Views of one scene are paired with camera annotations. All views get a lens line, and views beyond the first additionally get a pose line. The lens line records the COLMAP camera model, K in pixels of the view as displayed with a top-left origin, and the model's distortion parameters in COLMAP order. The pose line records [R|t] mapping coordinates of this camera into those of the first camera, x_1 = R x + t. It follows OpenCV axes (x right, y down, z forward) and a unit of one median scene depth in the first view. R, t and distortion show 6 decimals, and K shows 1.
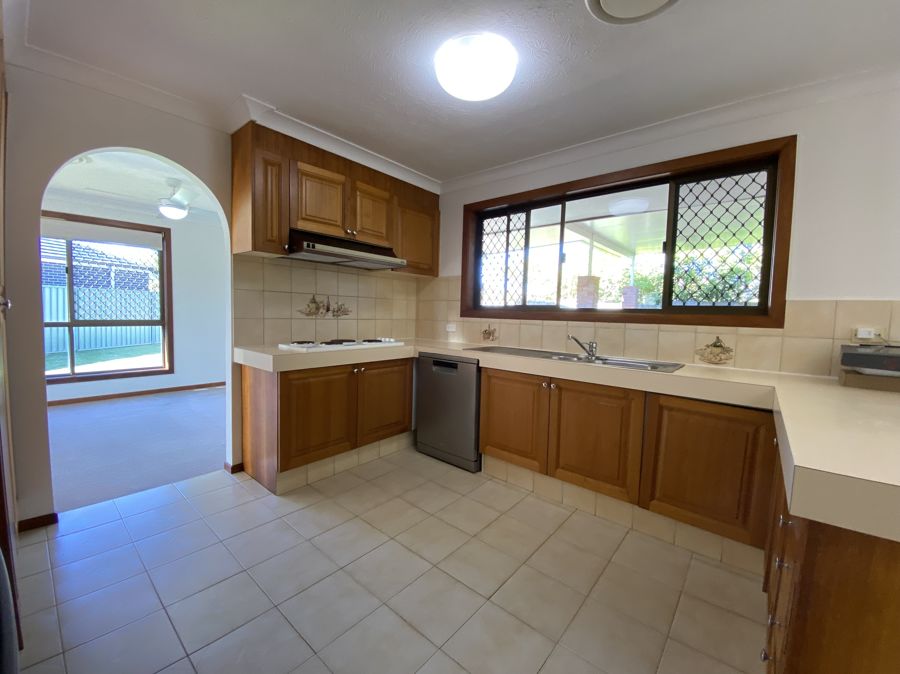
lens RADIAL K [[358.3, 0, 450.0], [0, 358.3, 337.0], [0, 0, 1]] dist [0.020553, -0.021959]
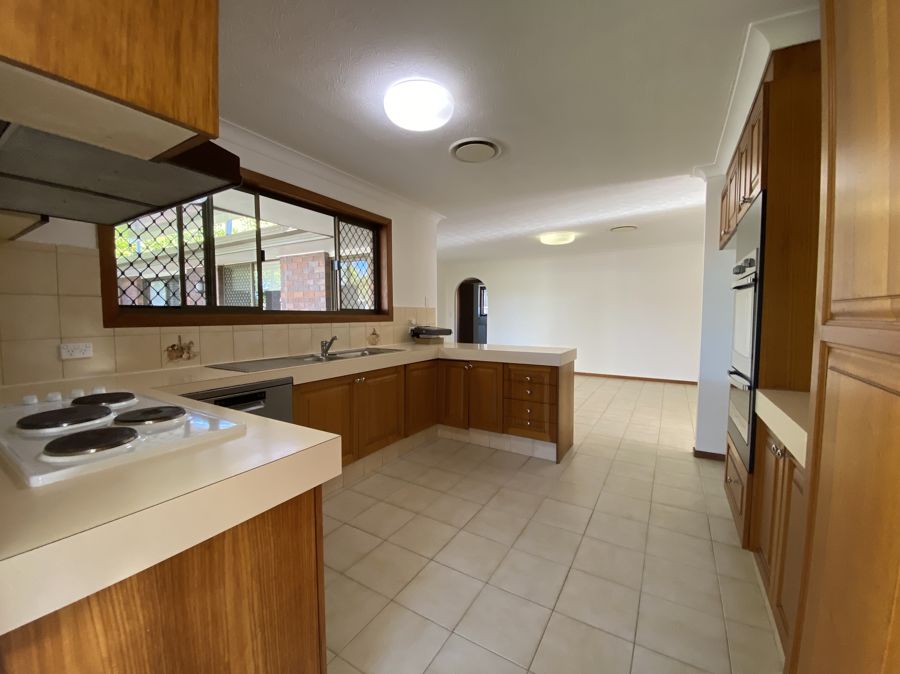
lens RADIAL K [[358.3, 0, 450.0], [0, 358.3, 337.0], [0, 0, 1]] dist [0.020553, -0.021959]
pose [[-0.161747, -0.086766, 0.983010, -0.700331], [0.060546, 0.993378, 0.097643, -0.076384], [-0.984973, 0.075311, -0.155423, 0.706447]]
